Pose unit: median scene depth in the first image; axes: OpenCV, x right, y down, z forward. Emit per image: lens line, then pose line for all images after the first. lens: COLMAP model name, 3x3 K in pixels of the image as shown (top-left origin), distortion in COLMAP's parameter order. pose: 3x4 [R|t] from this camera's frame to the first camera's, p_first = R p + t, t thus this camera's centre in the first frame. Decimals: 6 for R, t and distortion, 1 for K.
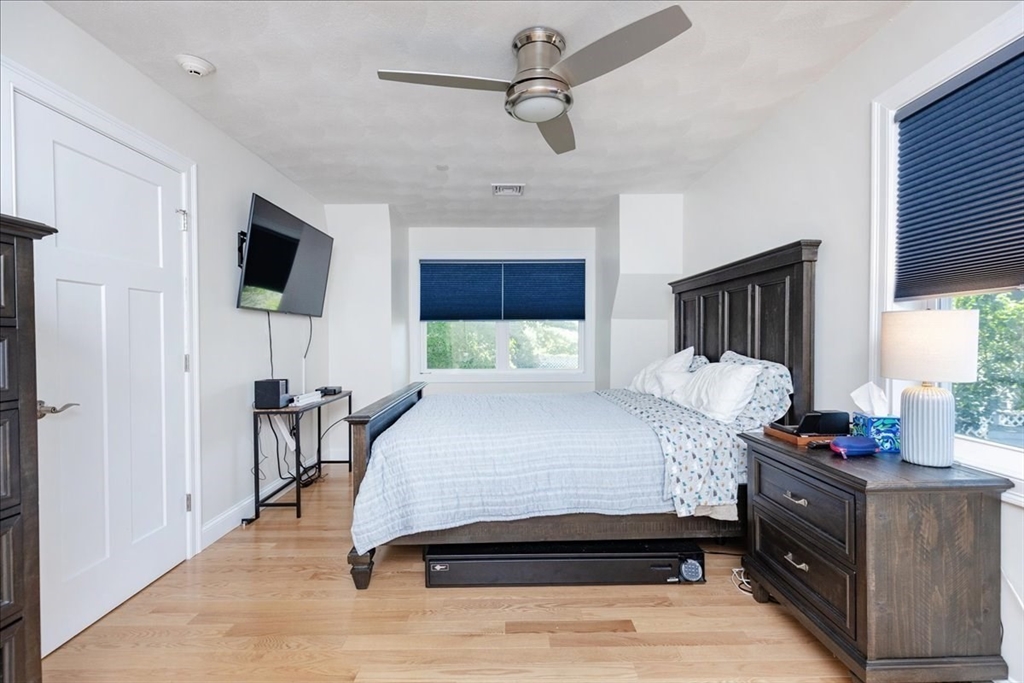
lens RADIAL K [[407.5, 0, 512.0], [0, 407.5, 341.5], [0, 0, 1]] dist [0.001288, -0.000212]
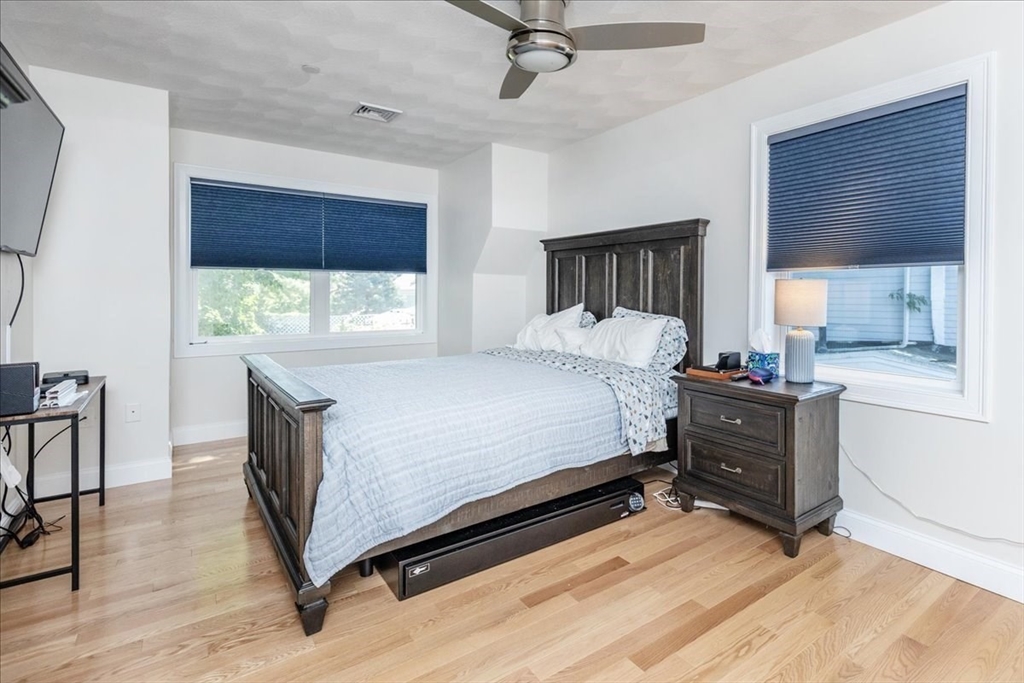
lens RADIAL K [[479.1, 0, 512.4], [0, 479.1, 296.0], [0, 0, 1]] dist [-0.000212, -0.000157]
pose [[0.835935, 0.003092, 0.548820, -0.559529], [-0.002919, 0.999995, -0.001188, -0.005903], [-0.548821, -0.000609, 0.835940, 0.077922]]
